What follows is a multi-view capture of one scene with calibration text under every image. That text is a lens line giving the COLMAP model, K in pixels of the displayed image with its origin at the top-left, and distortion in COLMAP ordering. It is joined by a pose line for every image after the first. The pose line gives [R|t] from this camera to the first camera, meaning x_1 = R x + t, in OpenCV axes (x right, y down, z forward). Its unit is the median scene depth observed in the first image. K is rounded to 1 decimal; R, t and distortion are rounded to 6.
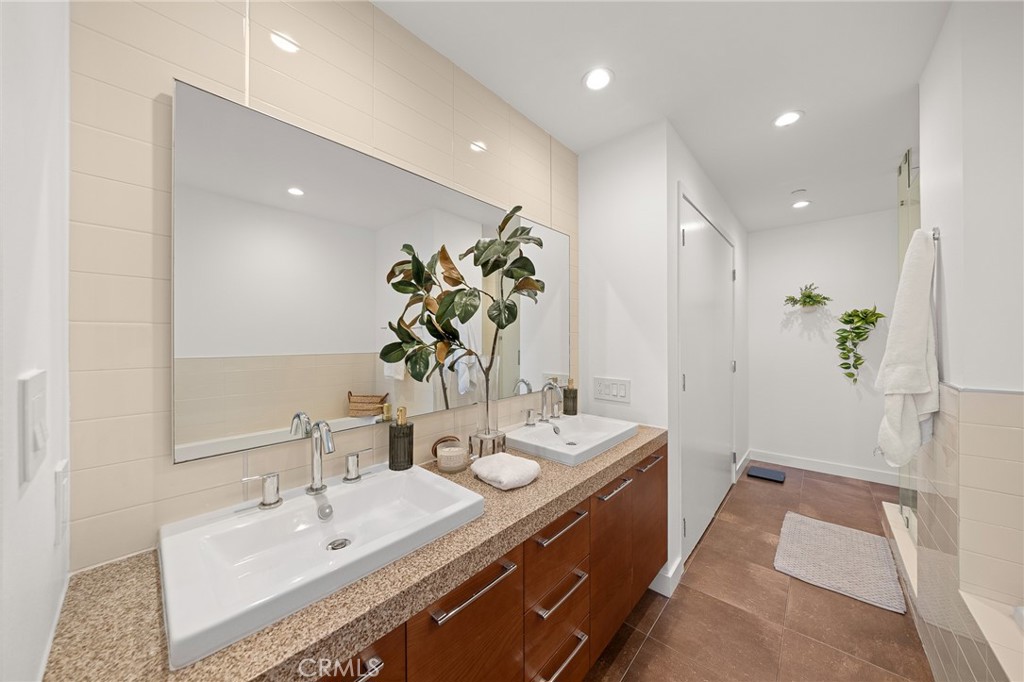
lens RADIAL K [[343.5, 0, 511.6], [0, 343.5, 336.8], [0, 0, 1]] dist [0.002042, -0.004792]
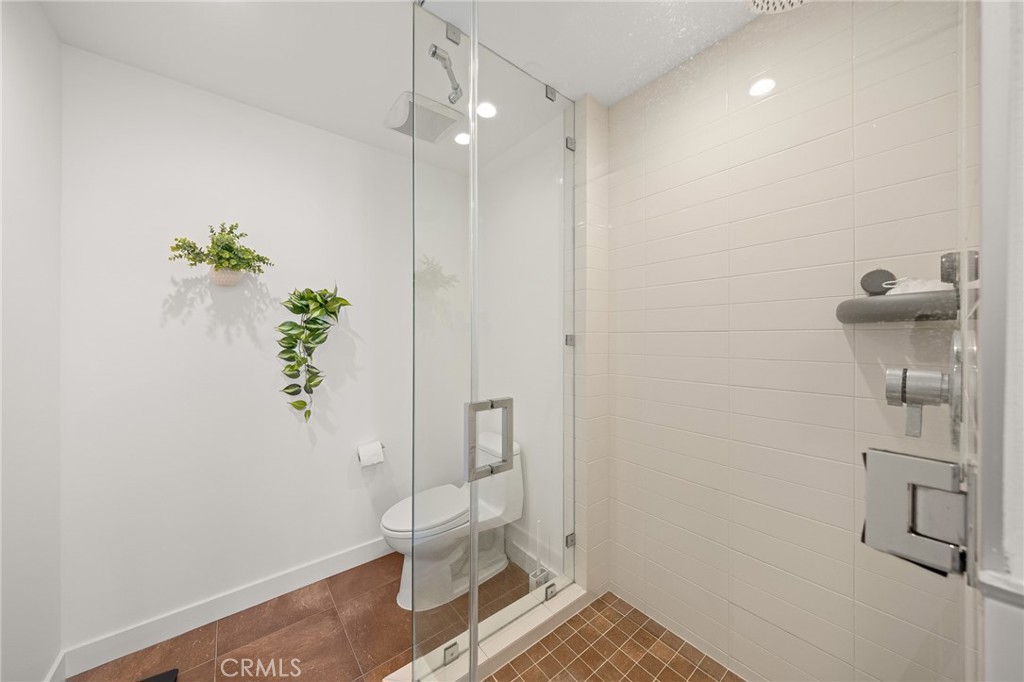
lens RADIAL K [[344.4, 0, 509.3], [0, 344.4, 339.0], [0, 0, 1]] dist [-0.001674, -0.000076]
pose [[0.153080, 0.004407, 0.988204, 0.645749], [-0.004314, 0.999984, -0.003791, 0.005836], [-0.988204, -0.003683, 0.153097, 0.766590]]
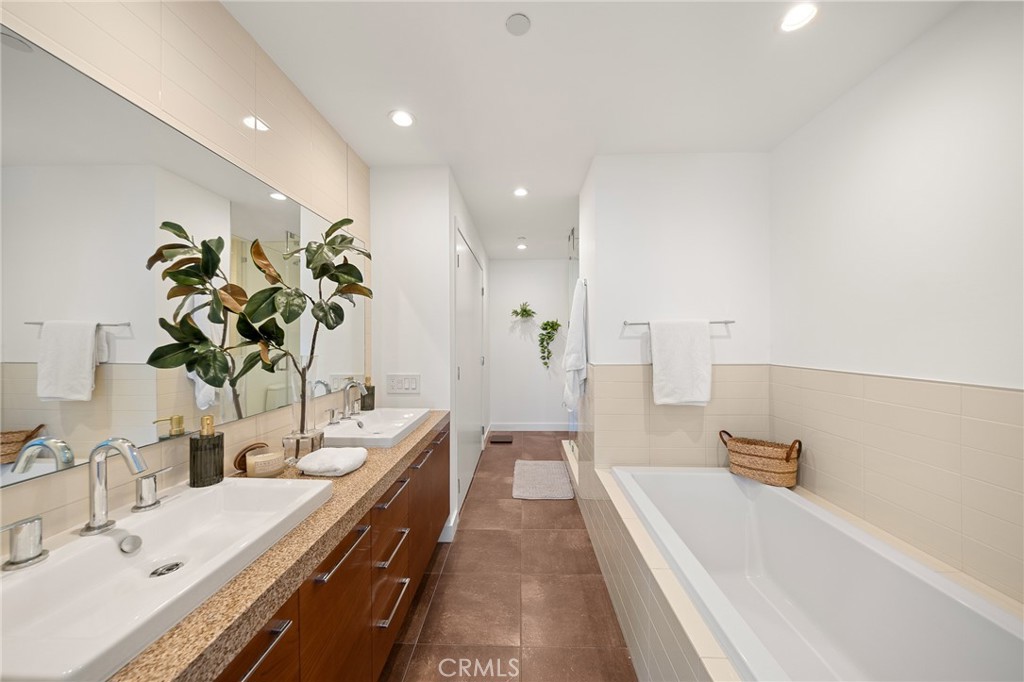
lens RADIAL K [[344.4, 0, 509.3], [0, 344.4, 339.0], [0, 0, 1]] dist [-0.001674, -0.000076]
pose [[0.767339, 0.000198, 0.641241, -0.157588], [0.000758, 0.999999, -0.001216, 0.004655], [-0.641241, 0.001419, 0.767338, -0.098042]]
